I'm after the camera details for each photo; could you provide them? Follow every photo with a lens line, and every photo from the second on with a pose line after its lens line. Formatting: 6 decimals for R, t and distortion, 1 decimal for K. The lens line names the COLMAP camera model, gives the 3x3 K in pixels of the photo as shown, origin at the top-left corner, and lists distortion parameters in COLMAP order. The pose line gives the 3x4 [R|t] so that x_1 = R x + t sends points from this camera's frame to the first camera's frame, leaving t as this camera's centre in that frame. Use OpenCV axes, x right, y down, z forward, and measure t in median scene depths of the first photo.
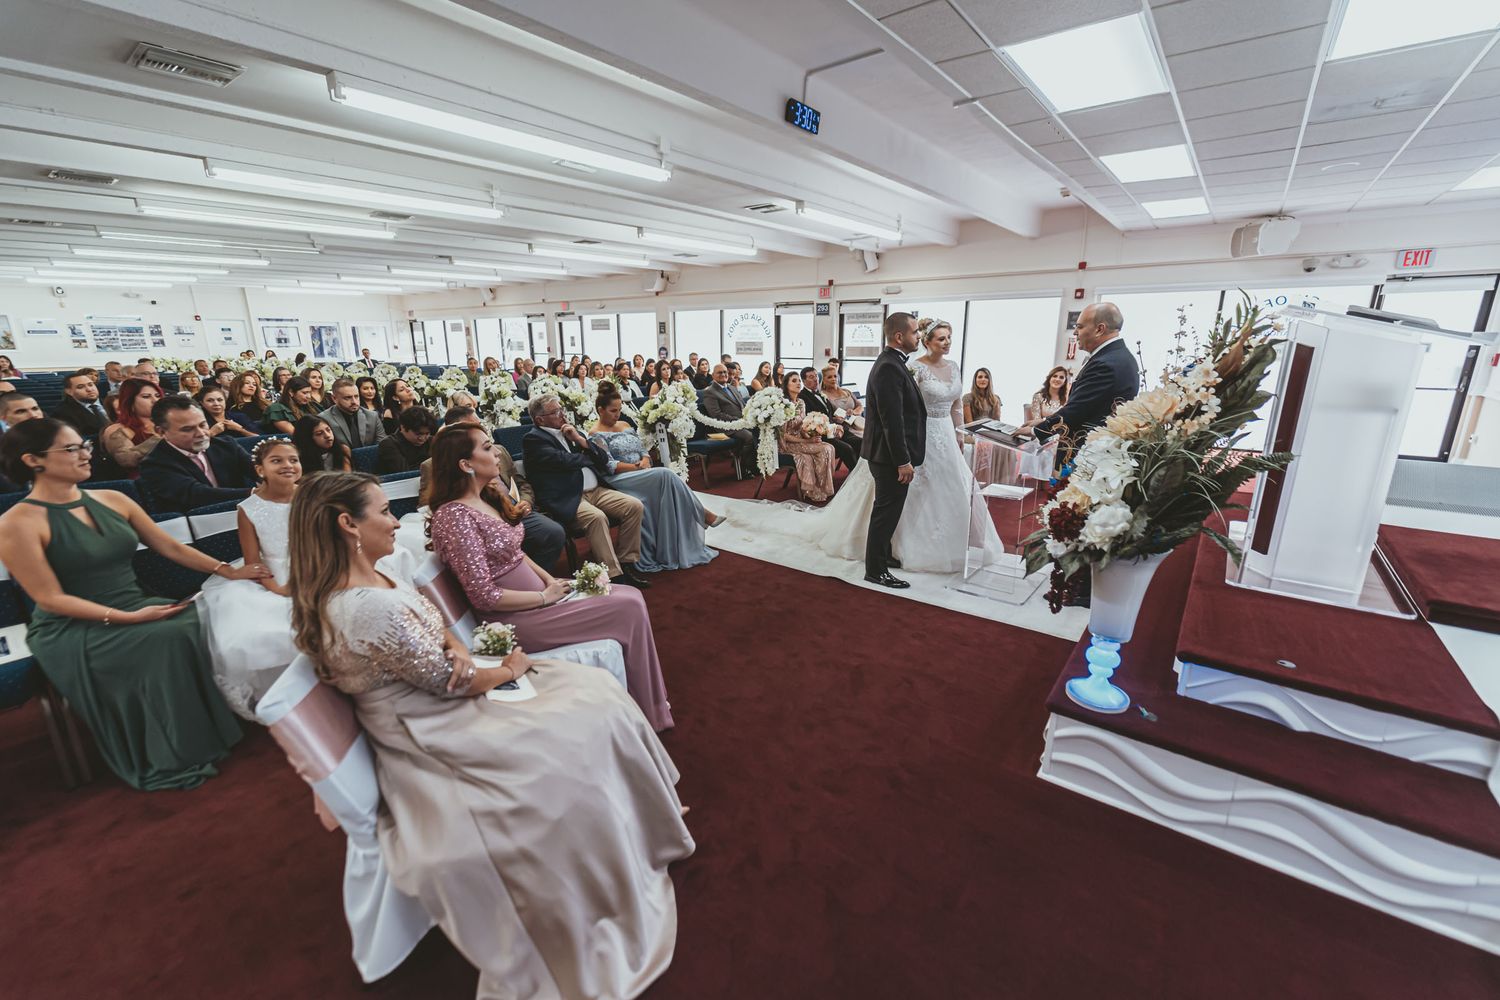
lens RADIAL K [[618.1, 0, 750.0], [0, 618.1, 500.0], [0, 0, 1]] dist [-0.001081, -0.000271]
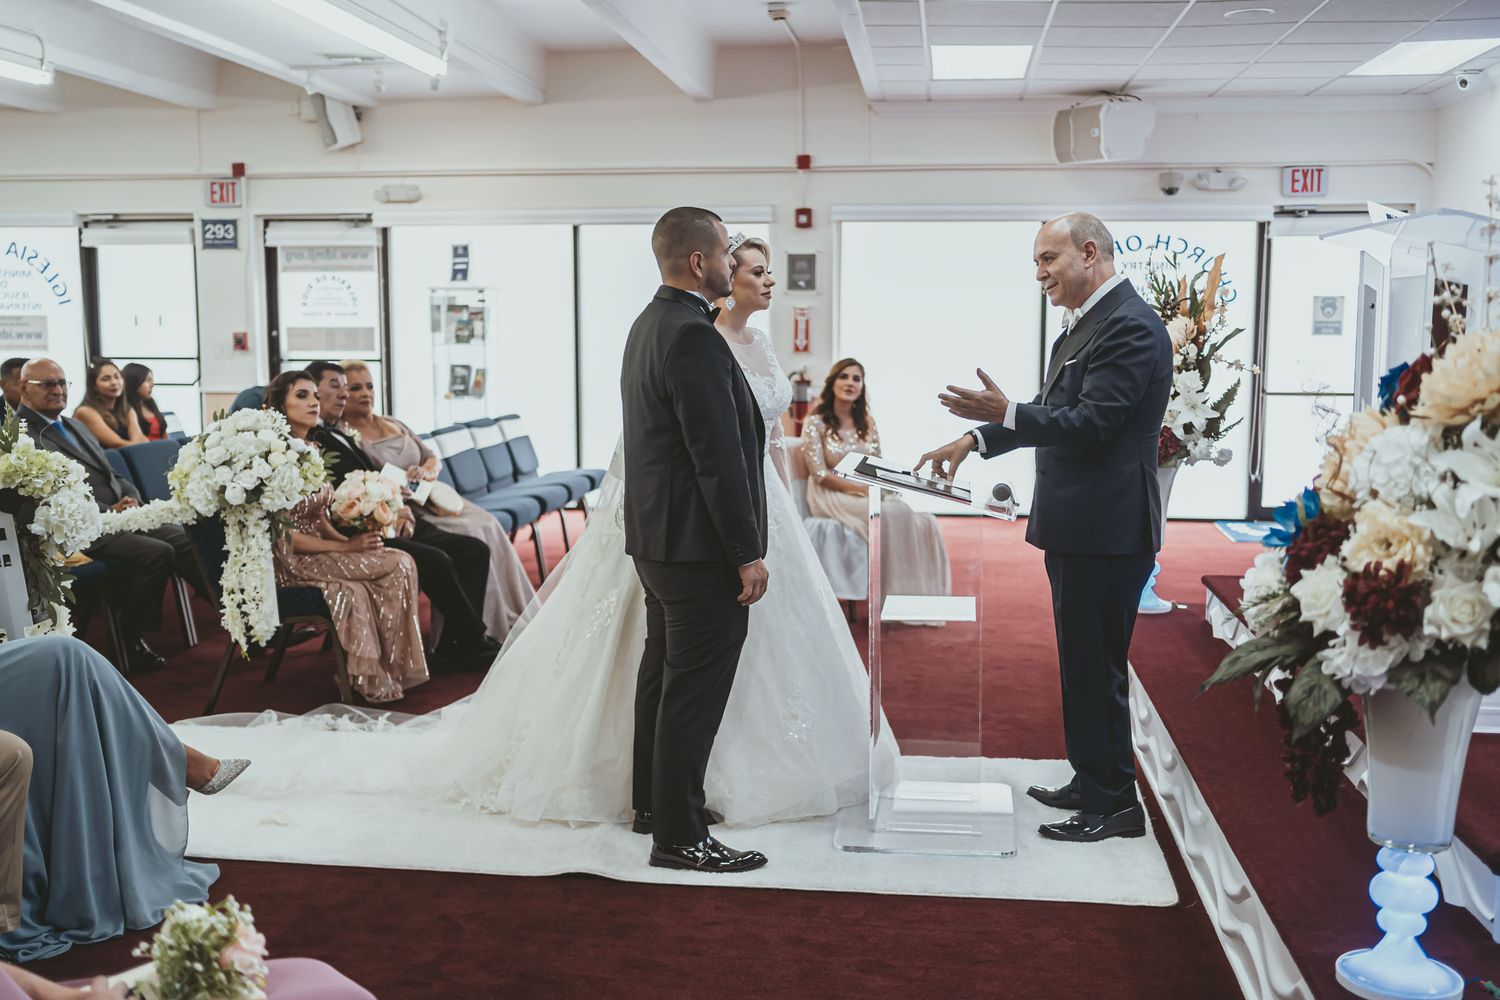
lens RADIAL K [[1508.8, 0, 750.0], [0, 1508.8, 500.0], [0, 0, 1]] dist [-0.013988, -0.013243]
pose [[0.860598, -0.051470, 0.506678, -0.165626], [0.122758, 0.986510, -0.108294, 0.007147], [-0.494269, 0.155396, 0.855307, 0.076851]]
